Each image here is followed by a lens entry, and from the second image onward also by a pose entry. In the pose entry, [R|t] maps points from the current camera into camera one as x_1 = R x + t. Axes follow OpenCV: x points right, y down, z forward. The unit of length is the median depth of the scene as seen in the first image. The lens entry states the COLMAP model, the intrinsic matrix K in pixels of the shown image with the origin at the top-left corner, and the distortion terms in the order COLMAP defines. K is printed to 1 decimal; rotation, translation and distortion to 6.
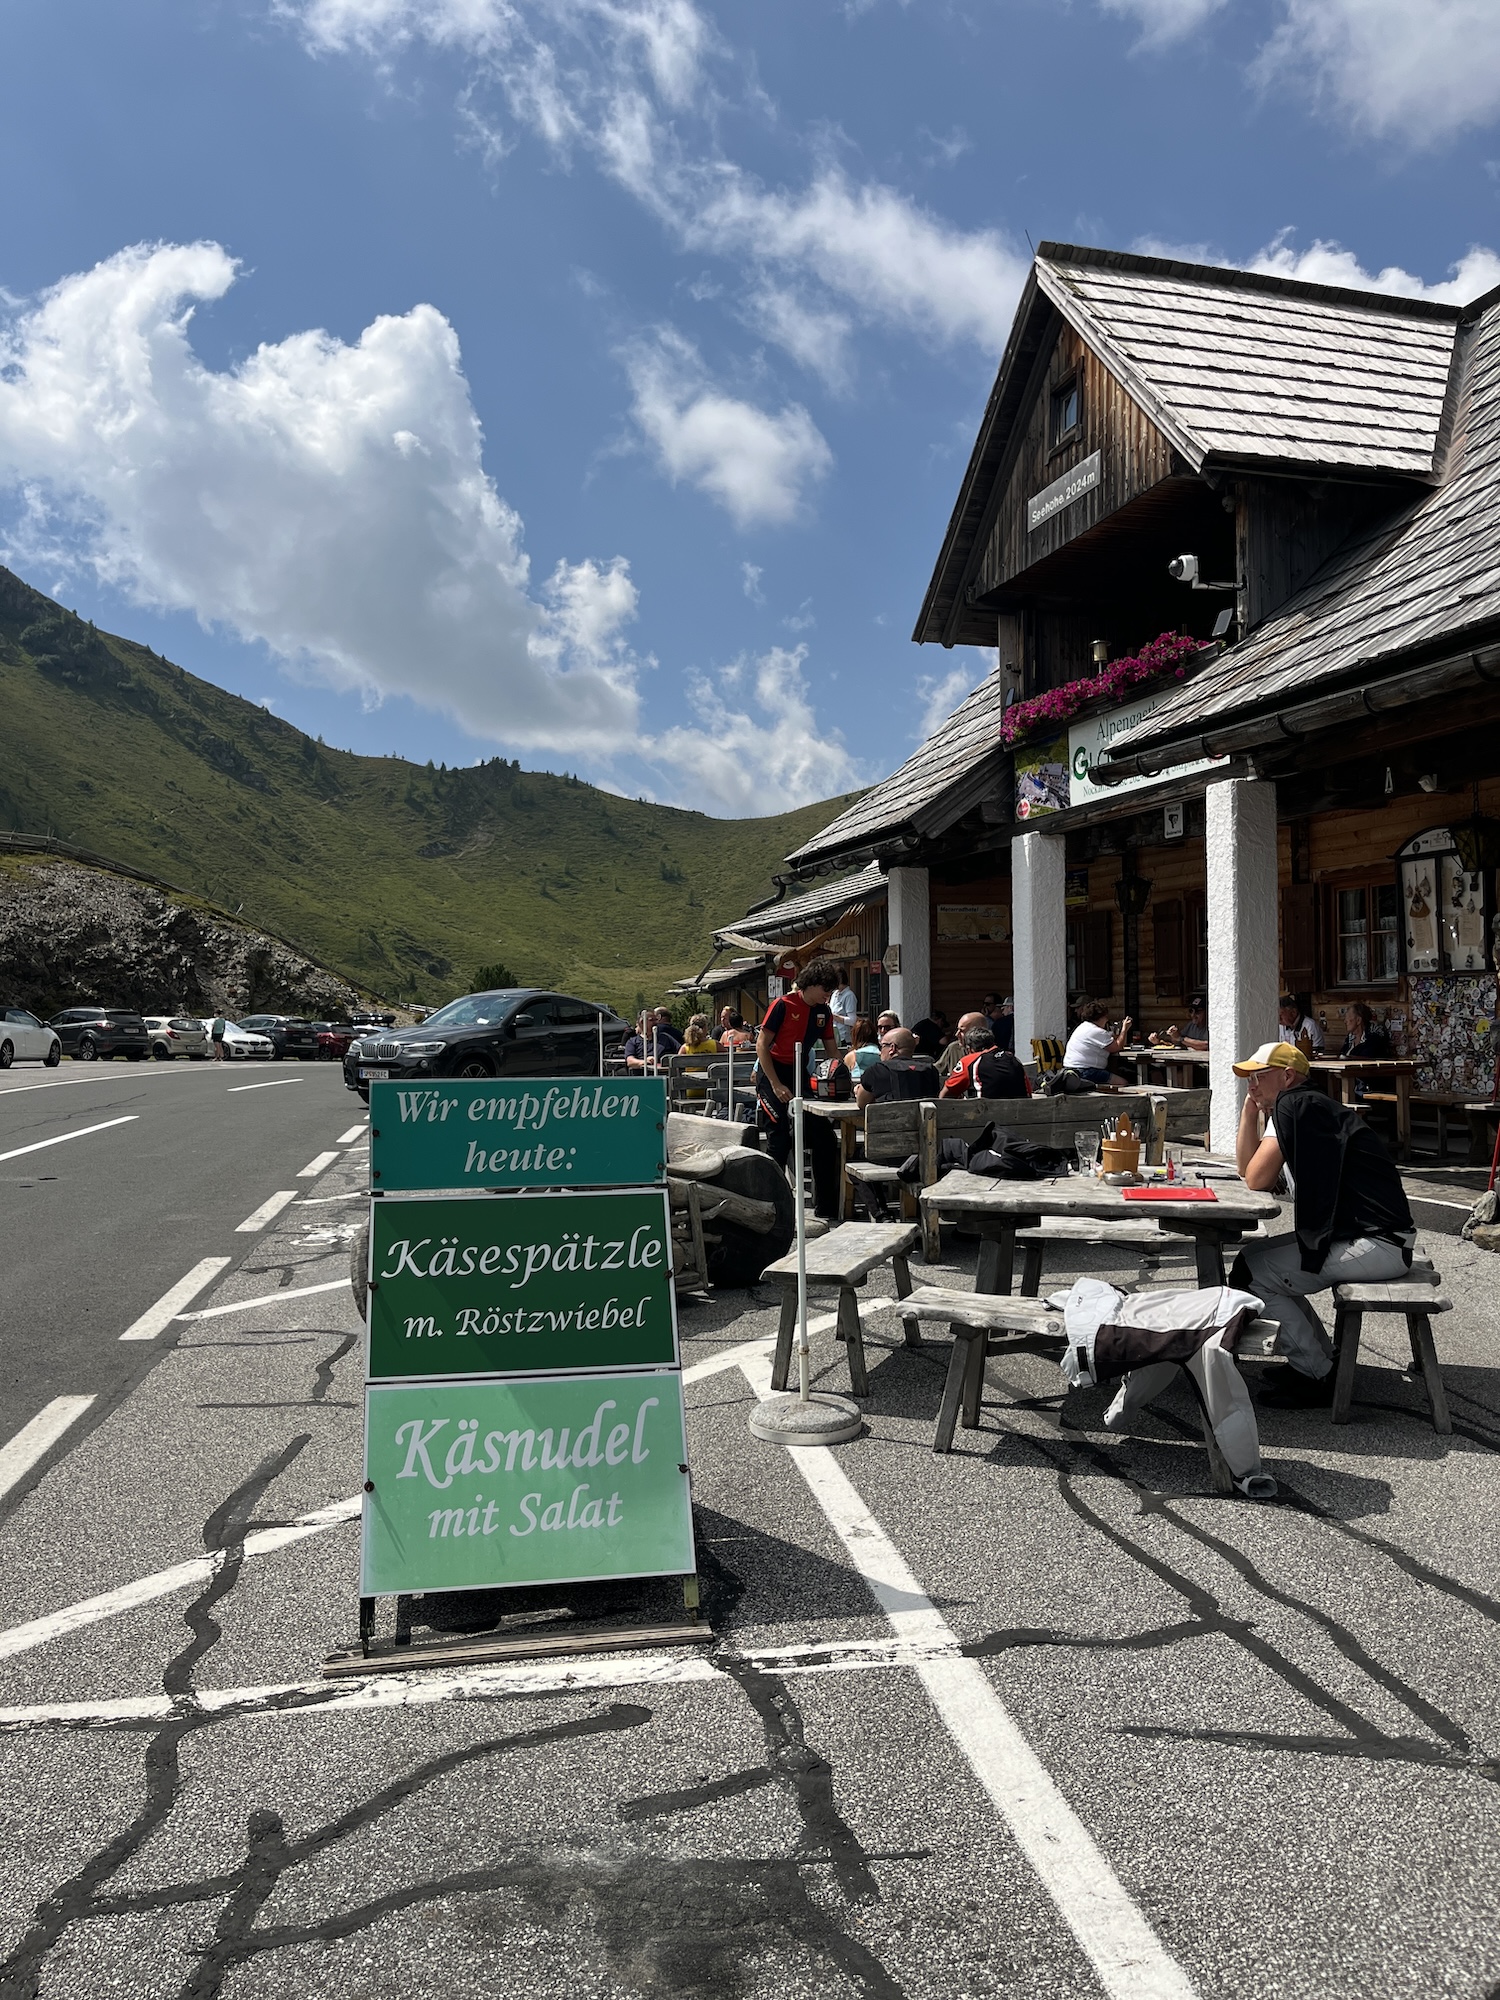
lens RADIAL K [[1537.0, 0, 792.3], [0, 1537.0, 1008.5], [0, 0, 1]] dist [0.060731, -0.074459]
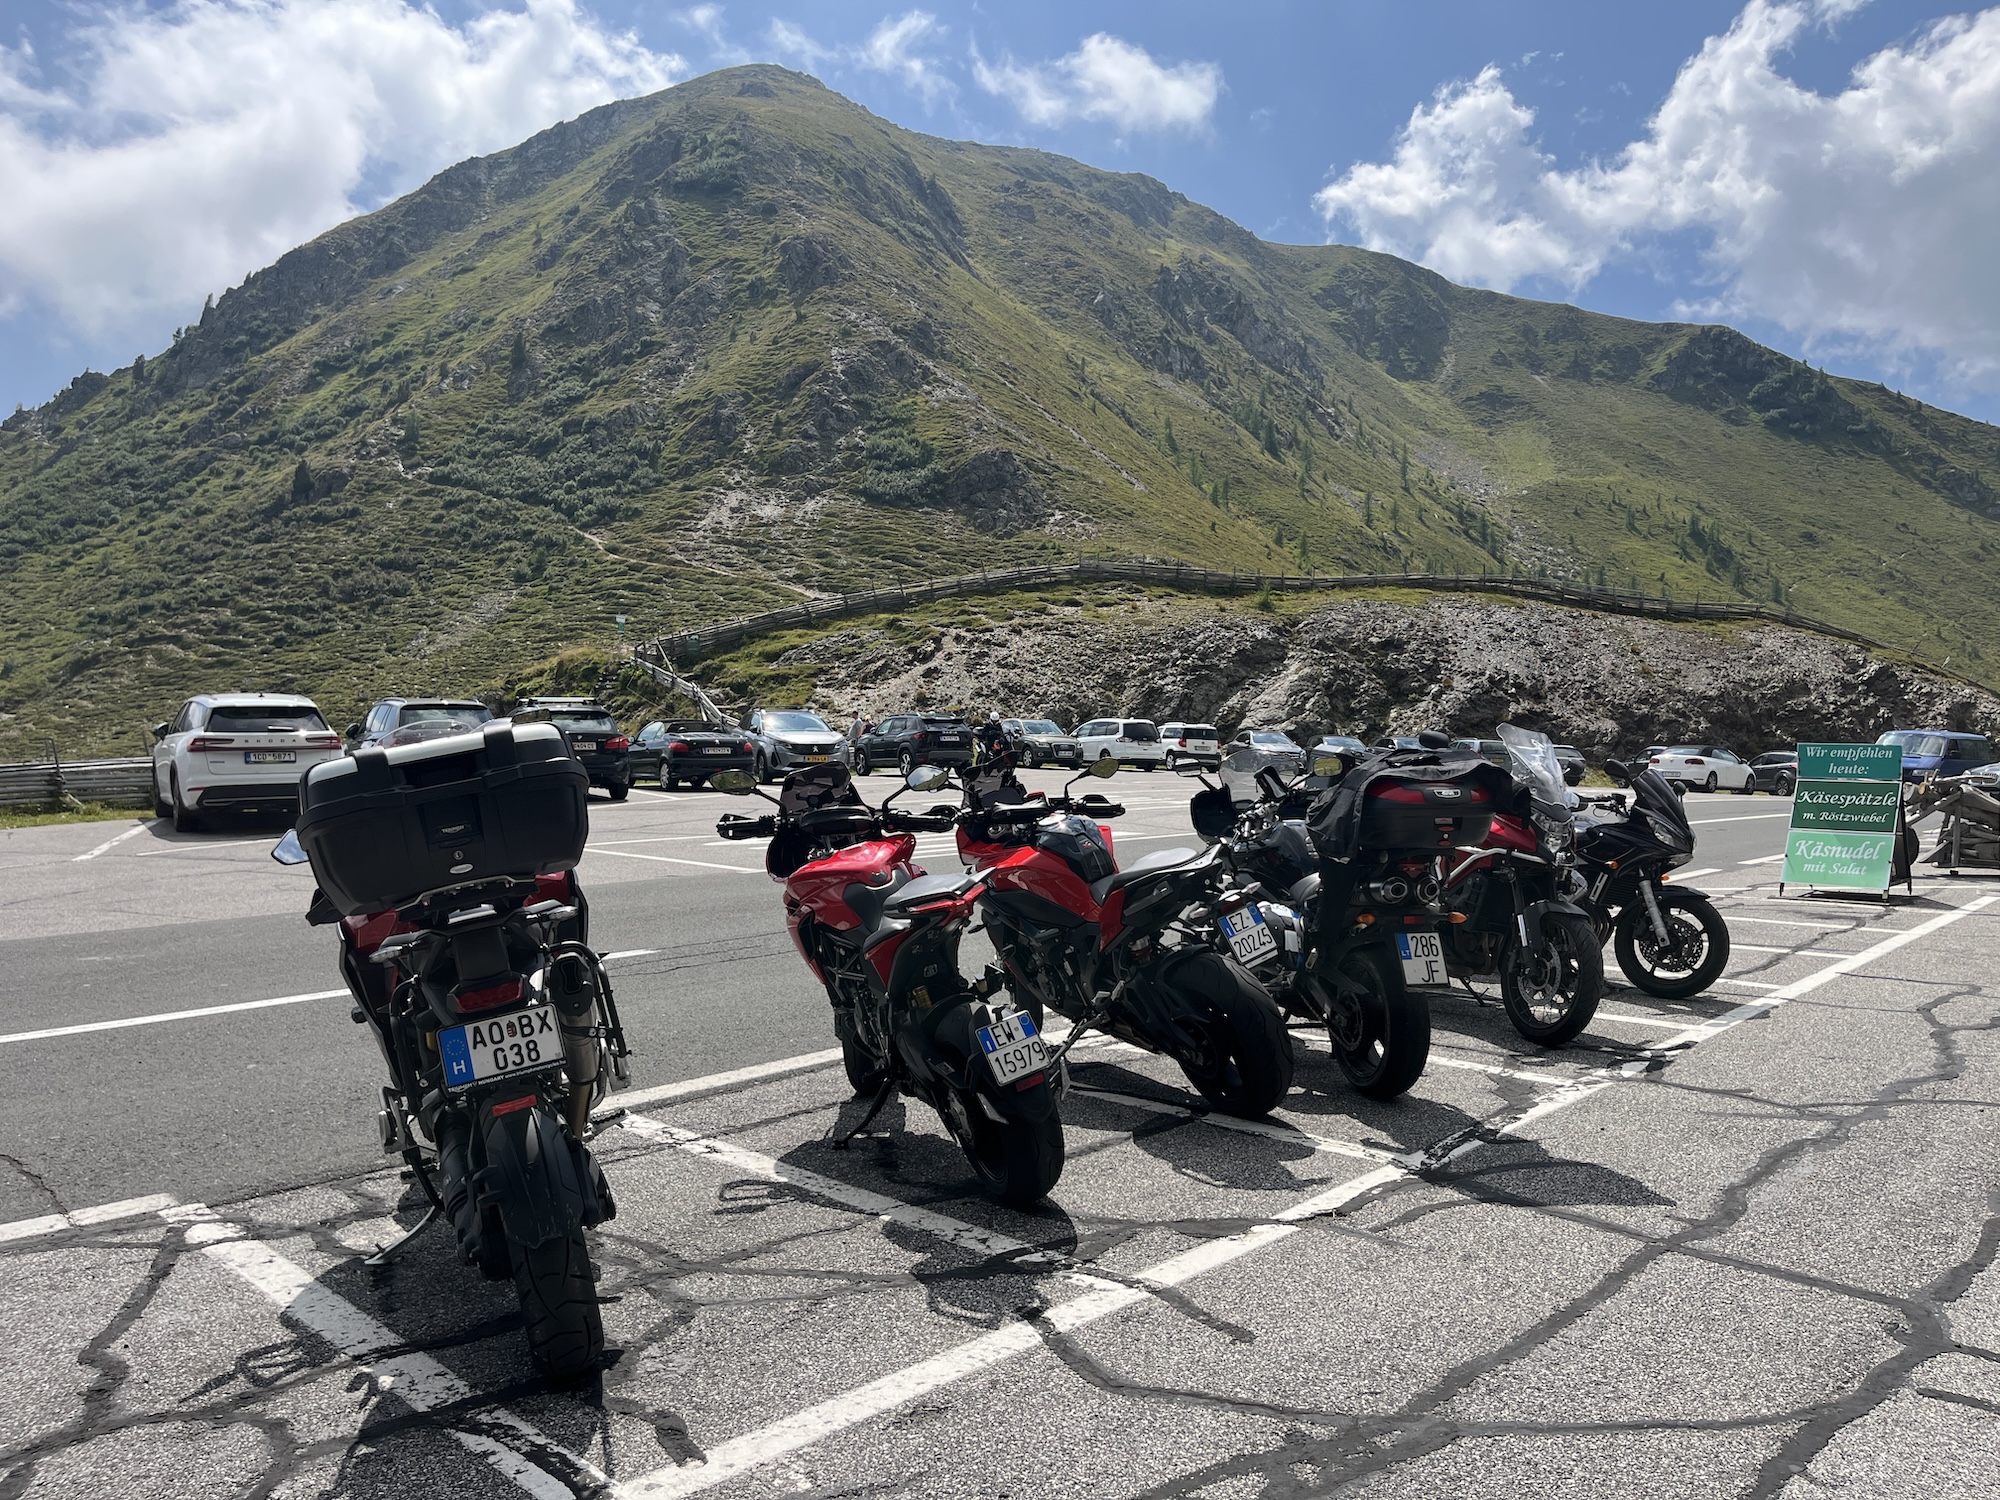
lens RADIAL K [[1537.0, 0, 976.9], [0, 1537.0, 742.9], [0, 0, 1]] dist [0.060731, -0.074459]
pose [[0.608054, 0.019743, -0.793650, 0.075911], [-0.028911, 0.999578, 0.002716, 0.005189], [0.793369, 0.021293, 0.608369, -0.141208]]
